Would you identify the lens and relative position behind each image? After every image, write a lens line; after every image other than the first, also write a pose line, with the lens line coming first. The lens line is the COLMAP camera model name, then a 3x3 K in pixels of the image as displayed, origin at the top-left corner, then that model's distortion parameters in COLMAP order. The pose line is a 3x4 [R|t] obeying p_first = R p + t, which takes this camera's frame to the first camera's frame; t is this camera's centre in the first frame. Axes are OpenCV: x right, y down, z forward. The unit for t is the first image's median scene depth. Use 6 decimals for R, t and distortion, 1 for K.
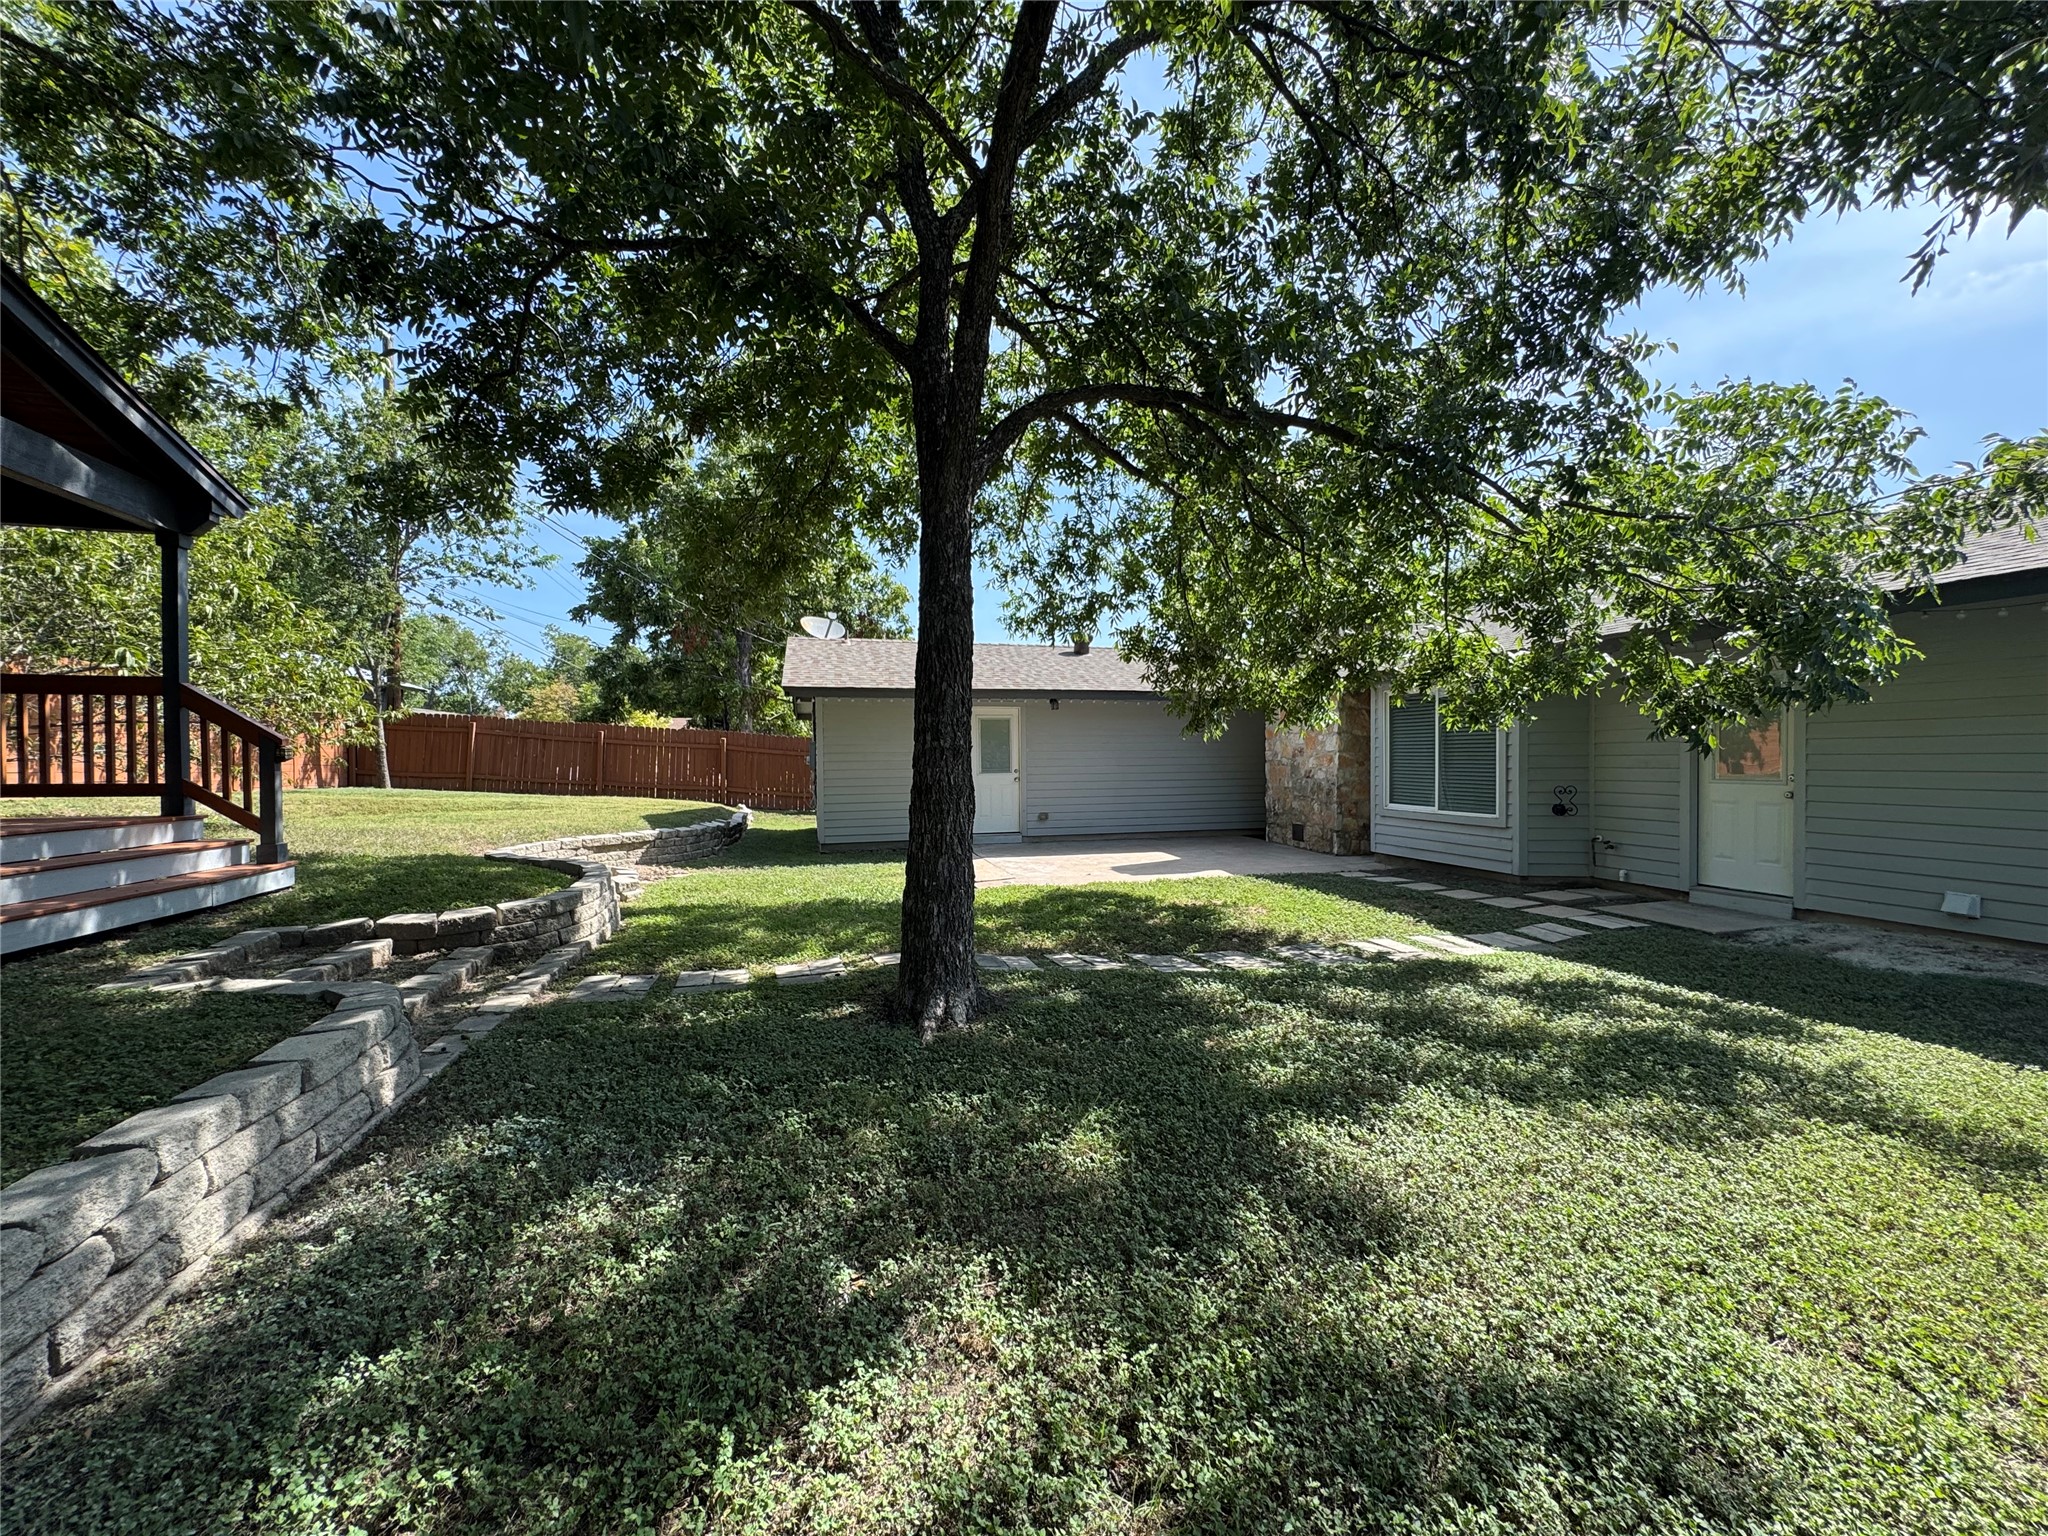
lens RADIAL K [[827.6, 0, 1017.4], [0, 827.6, 770.5], [0, 0, 1]] dist [-0.002189, -0.000317]
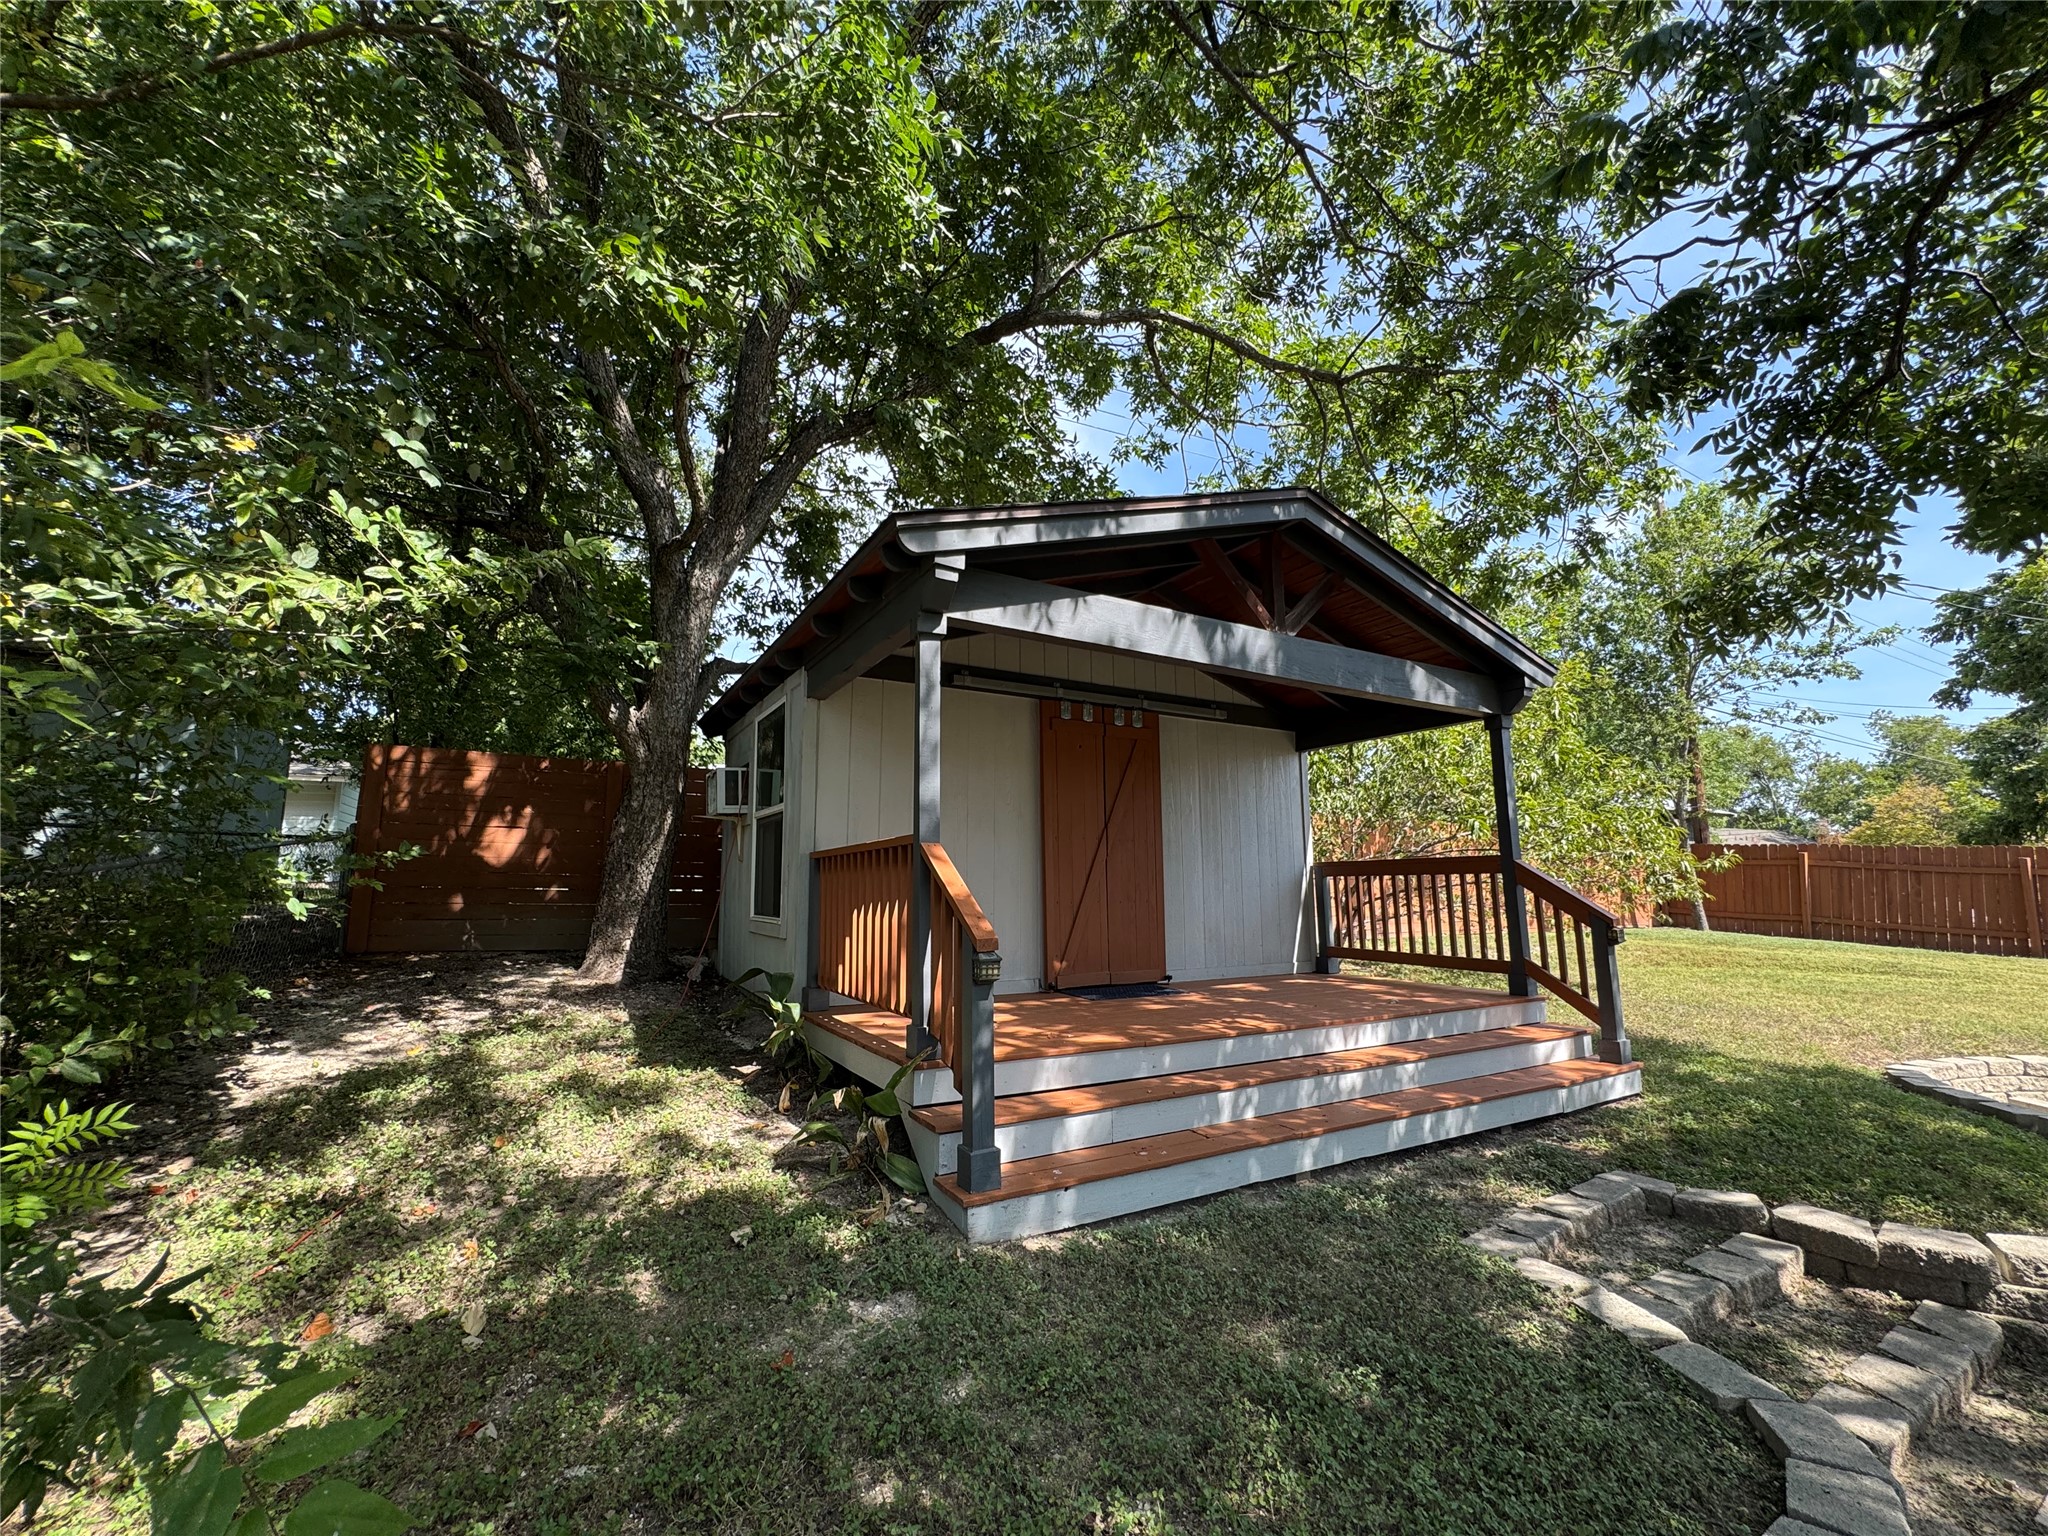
lens RADIAL K [[827.6, 0, 1019.5], [0, 827.6, 775.6], [0, 0, 1]] dist [-0.002189, -0.000317]
pose [[0.240171, -0.130561, -0.961910, -0.154766], [-0.005740, 0.990706, -0.135903, -0.061060], [0.970714, 0.038162, 0.237190, 0.149547]]
